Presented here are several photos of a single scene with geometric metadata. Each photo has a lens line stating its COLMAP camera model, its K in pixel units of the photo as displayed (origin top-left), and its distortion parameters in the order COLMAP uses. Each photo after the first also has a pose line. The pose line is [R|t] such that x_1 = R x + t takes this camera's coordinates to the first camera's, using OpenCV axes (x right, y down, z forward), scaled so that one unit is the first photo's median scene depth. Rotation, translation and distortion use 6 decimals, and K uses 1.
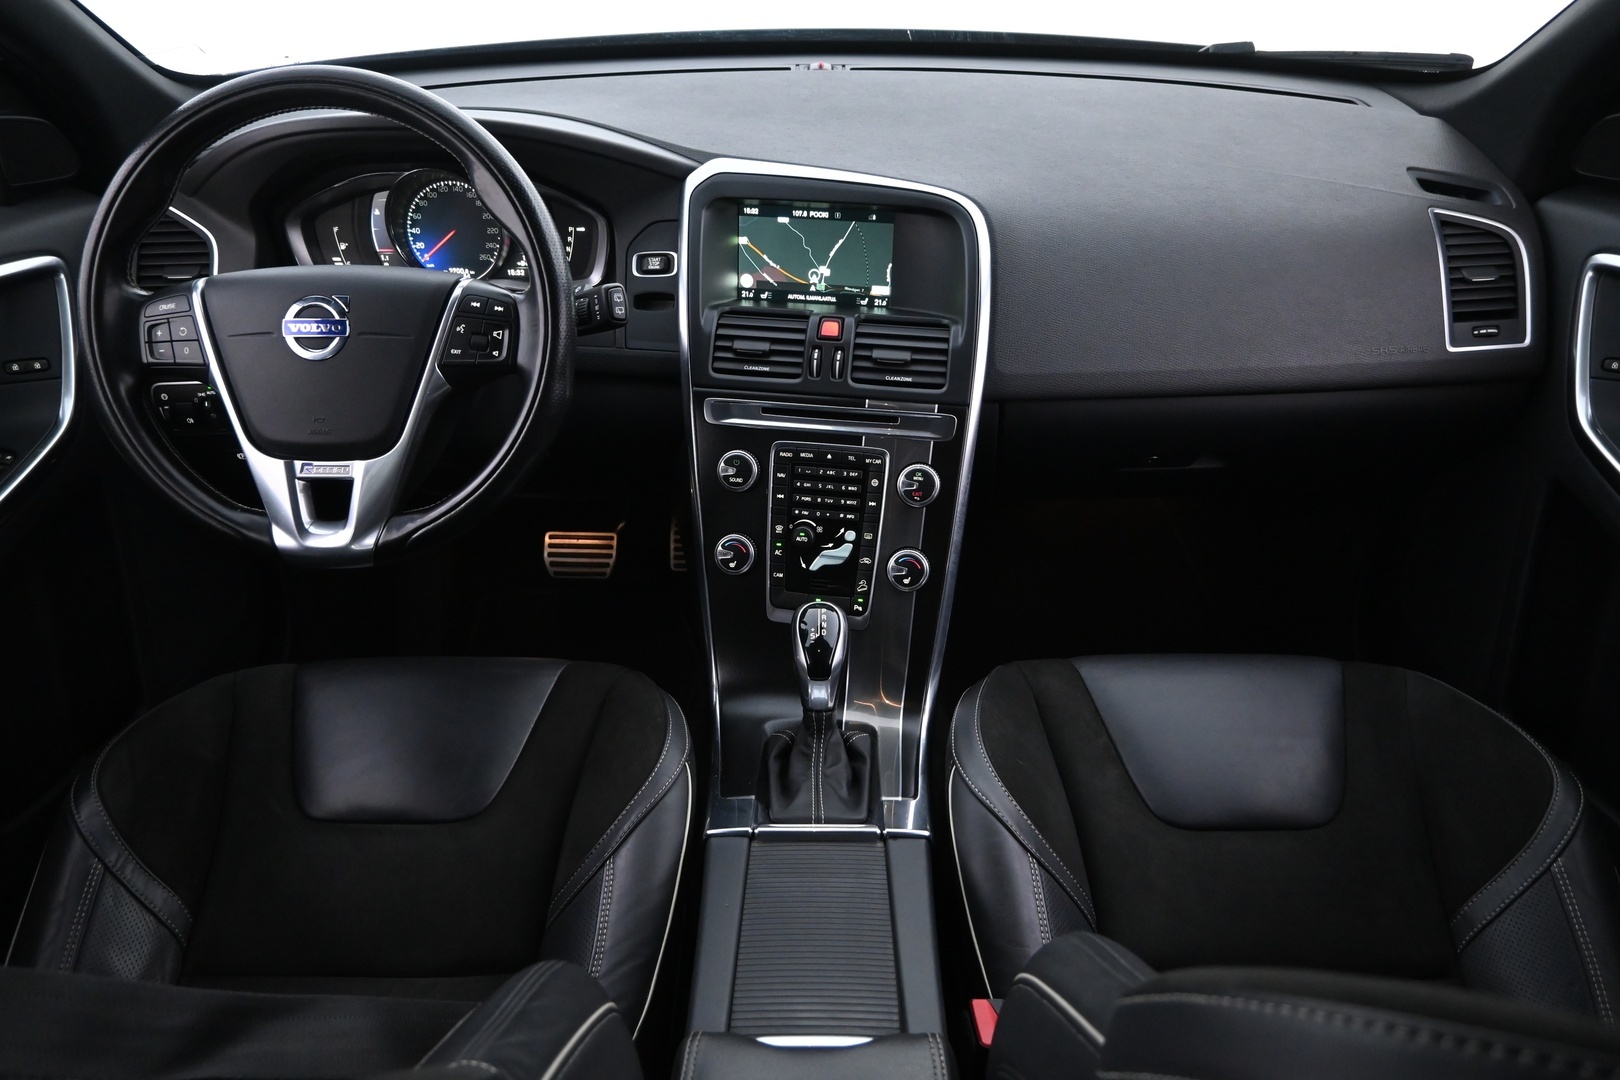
lens RADIAL K [[1129.2, 0, 807.7], [0, 1129.2, 536.5], [0, 0, 1]] dist [0.012223, -0.003276]
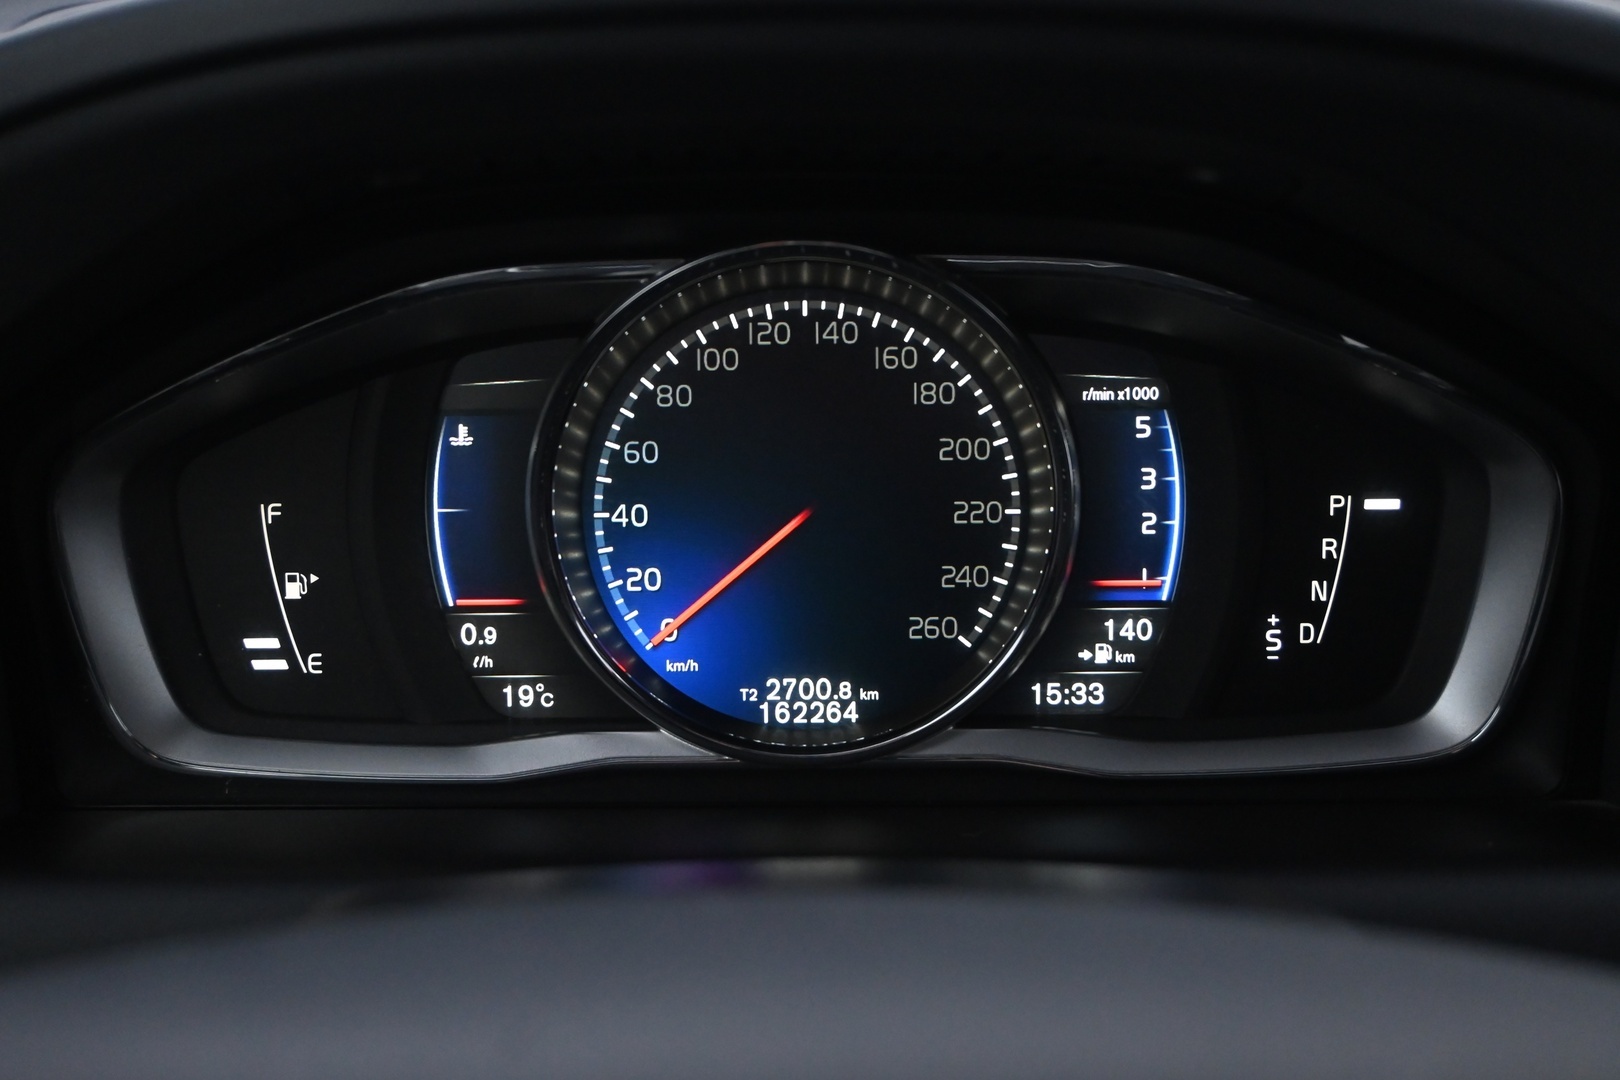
lens RADIAL K [[2080.6, 0, 813.4], [0, 2080.6, 543.6], [0, 0, 1]] dist [-0.043519, 0.000000]
pose [[0.999960, -0.008117, 0.003858, -0.347113], [0.008734, 0.978867, -0.204312, -0.202162], [-0.002118, 0.204337, 0.978898, 0.671681]]
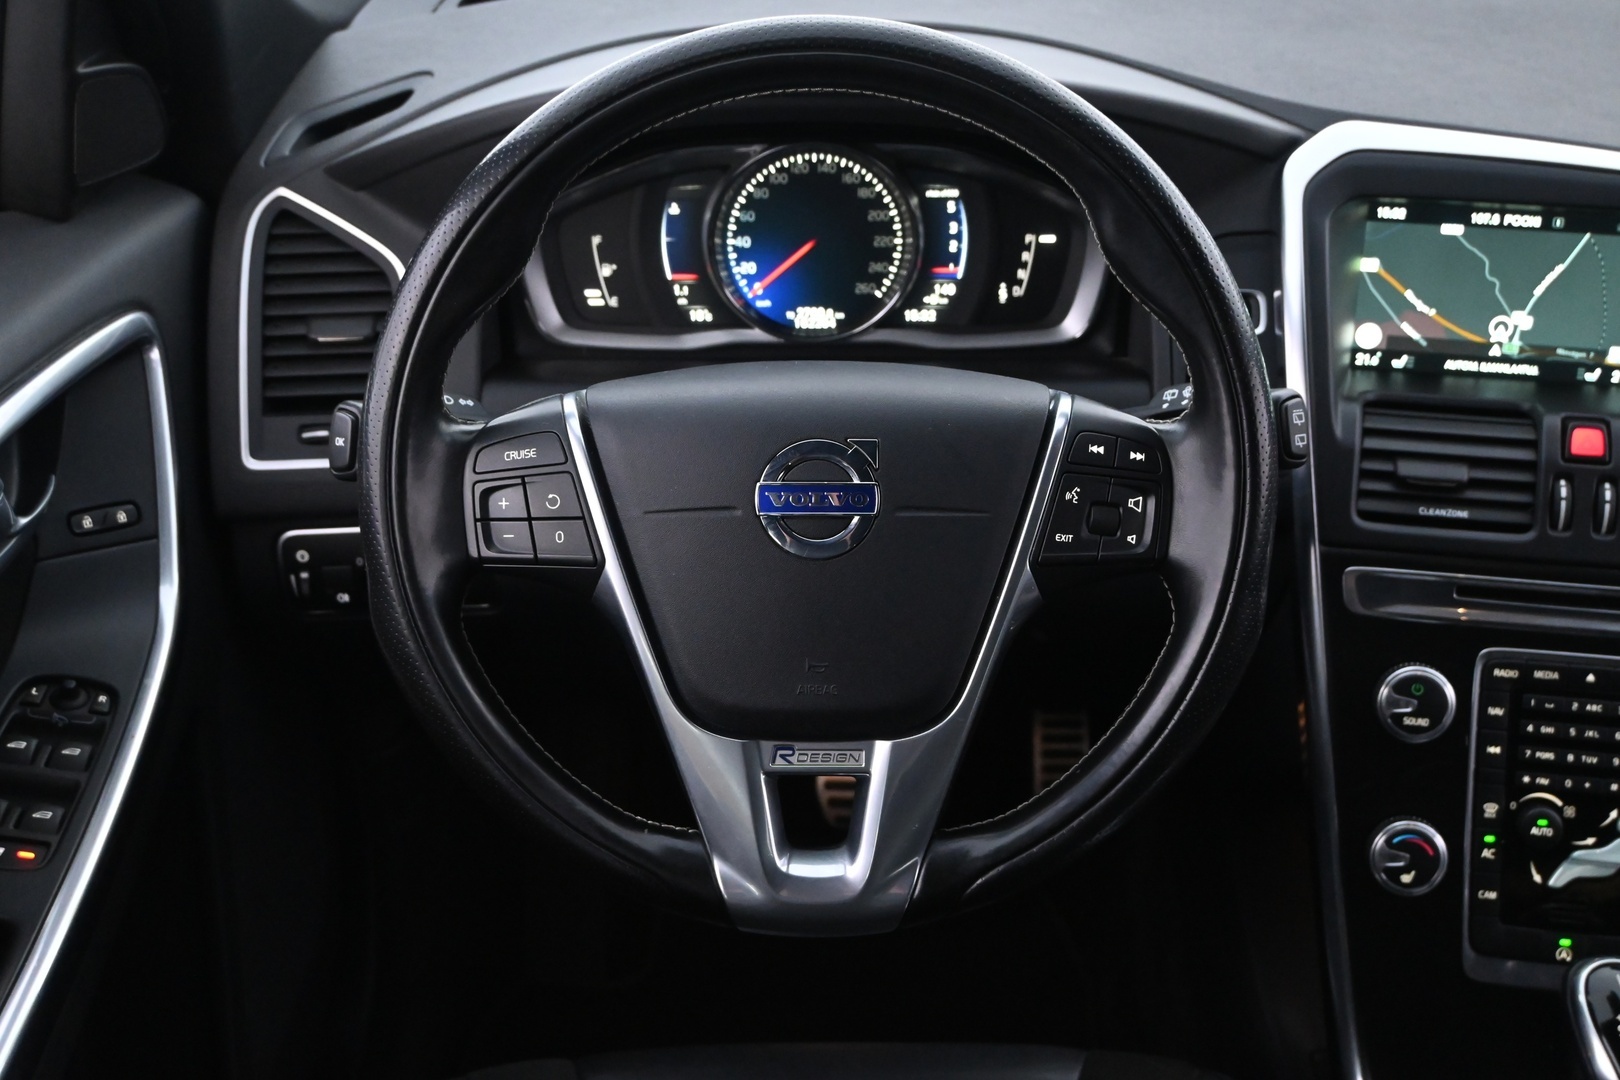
lens RADIAL K [[2053.4, 0, 812.1], [0, 2053.4, 538.3], [0, 0, 1]] dist [0.012567, 0.000000]
pose [[0.999939, -0.005176, 0.009783, -0.359655], [0.005442, 0.999610, -0.027395, -0.111746], [-0.009637, 0.027446, 0.999577, 0.016902]]
